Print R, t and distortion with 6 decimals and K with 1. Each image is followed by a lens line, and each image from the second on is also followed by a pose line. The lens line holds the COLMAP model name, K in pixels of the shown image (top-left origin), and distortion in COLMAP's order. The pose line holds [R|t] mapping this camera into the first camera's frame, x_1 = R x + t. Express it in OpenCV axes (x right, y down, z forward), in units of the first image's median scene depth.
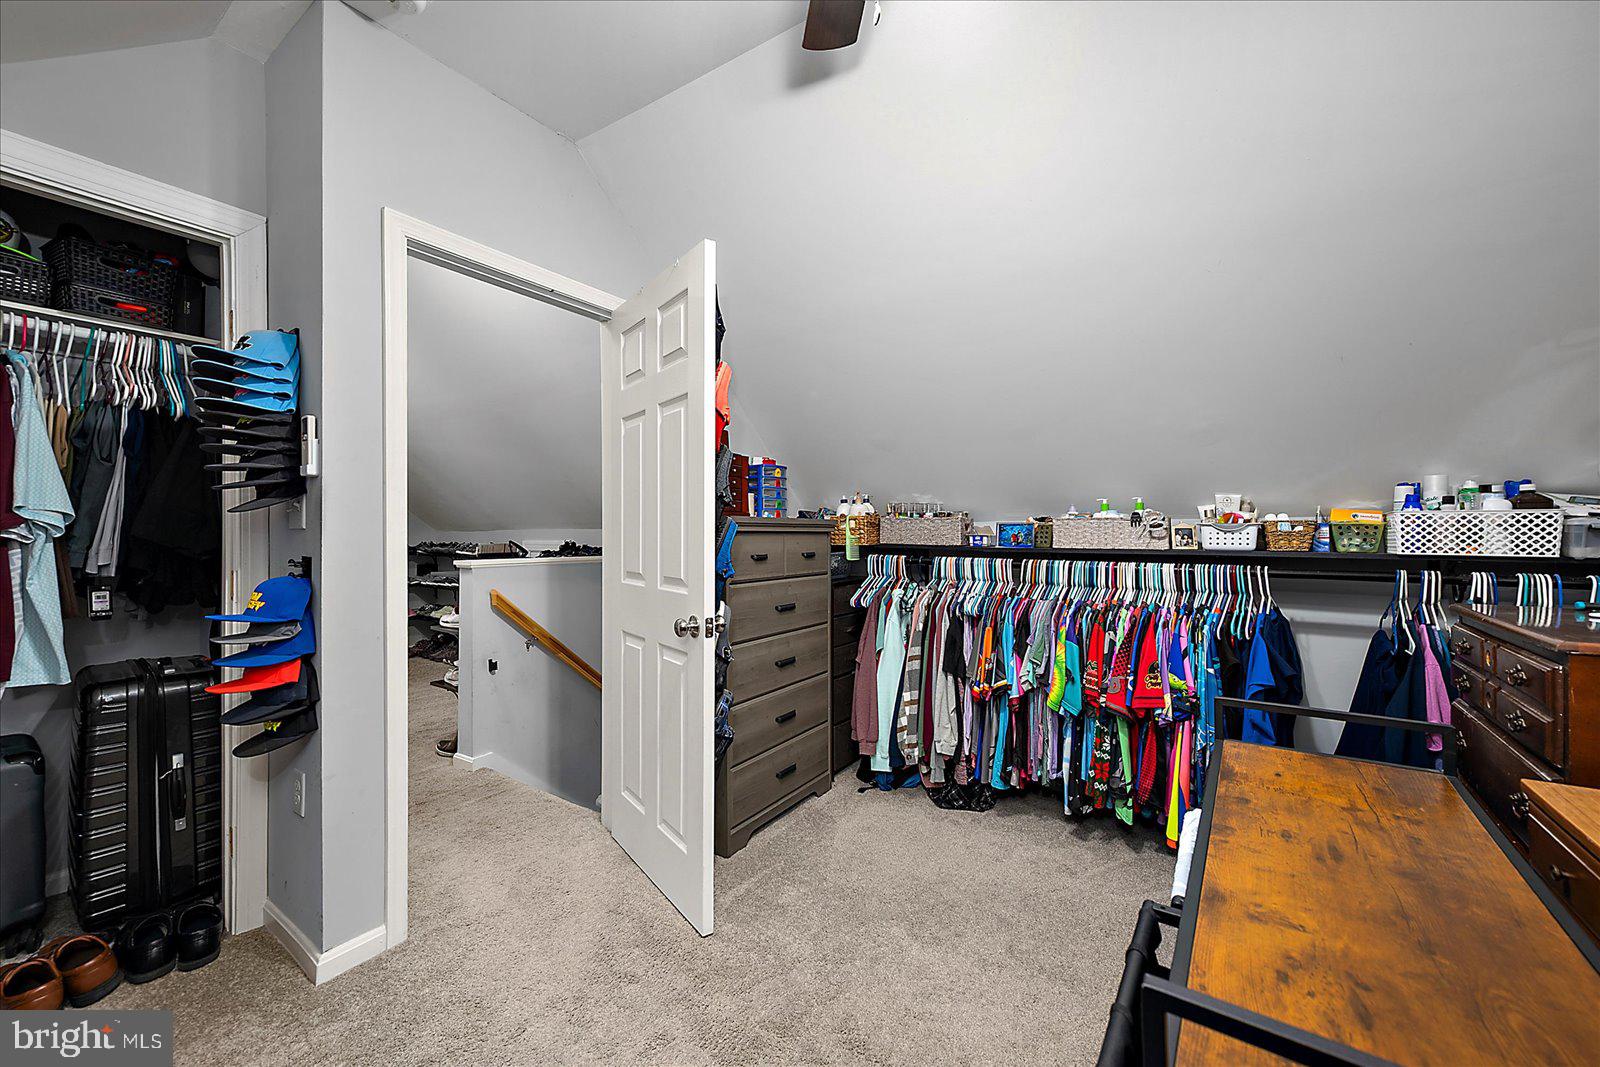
lens RADIAL K [[624.3, 0, 809.7], [0, 624.3, 536.5], [0, 0, 1]] dist [0.001233, 0.000169]
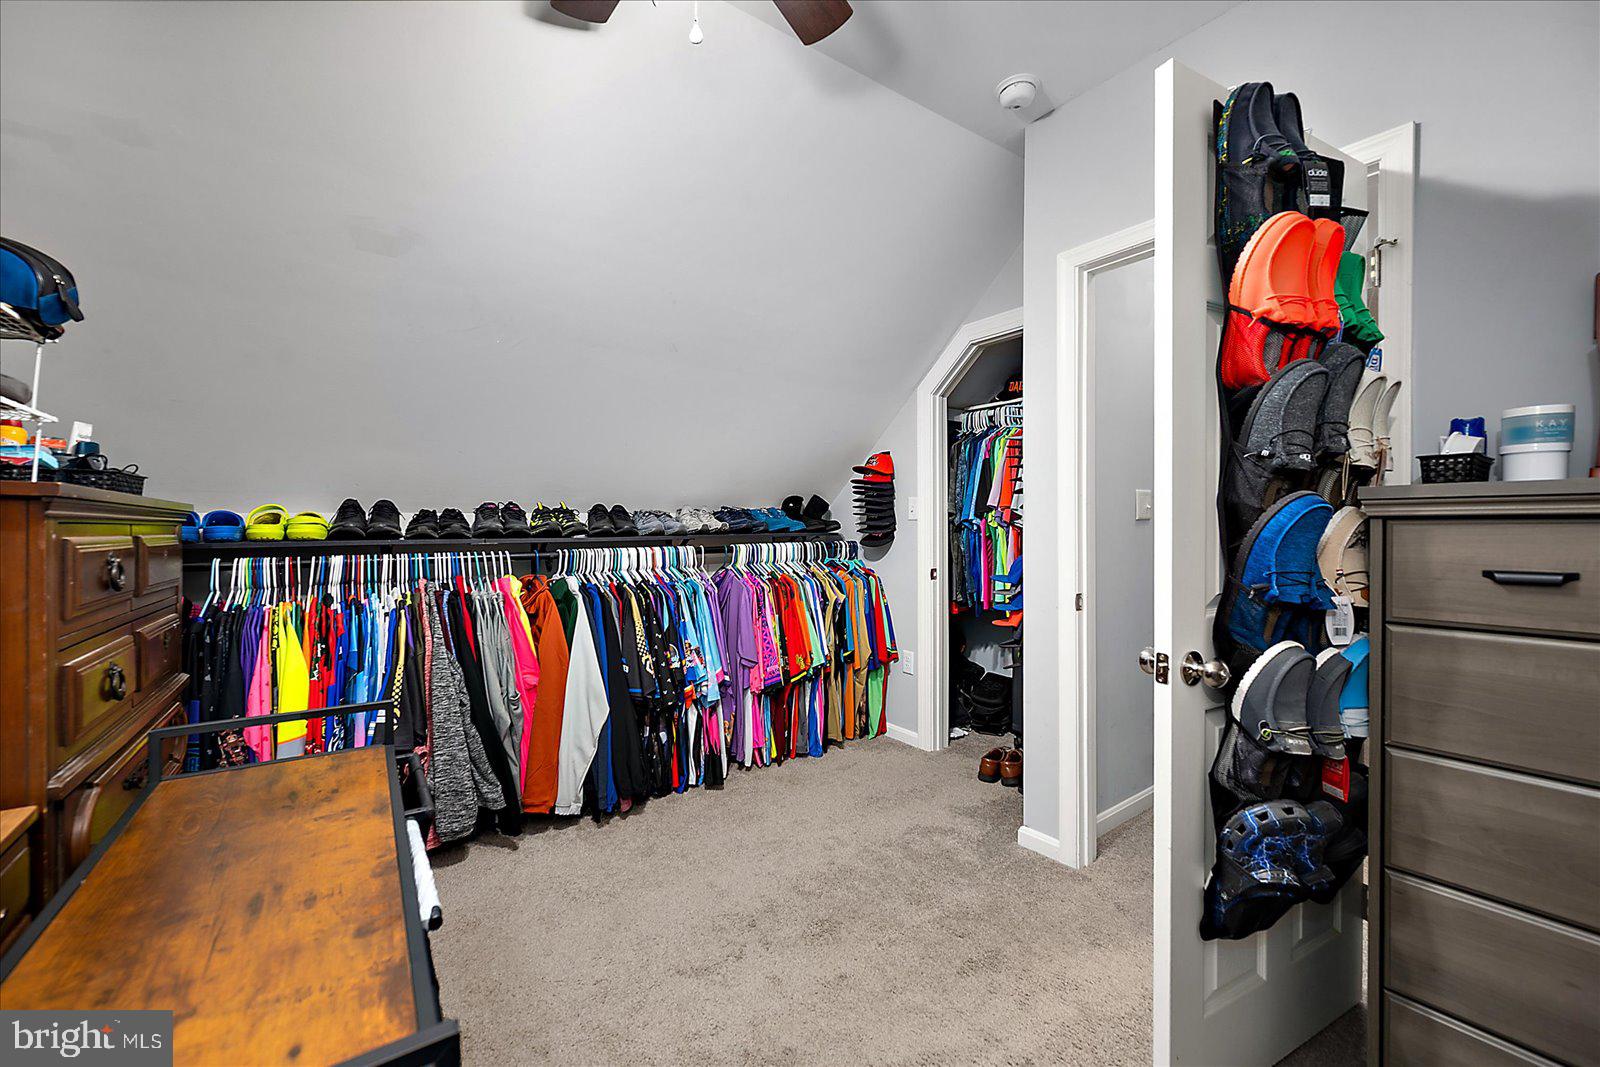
lens RADIAL K [[624.3, 0, 801.3], [0, 624.3, 529.5], [0, 0, 1]] dist [0.001233, 0.000169]
pose [[-0.328469, 0.007073, -0.944488, 1.476795], [0.007334, 0.999961, 0.004938, -0.015155], [0.944486, -0.005305, -0.328508, 2.101965]]
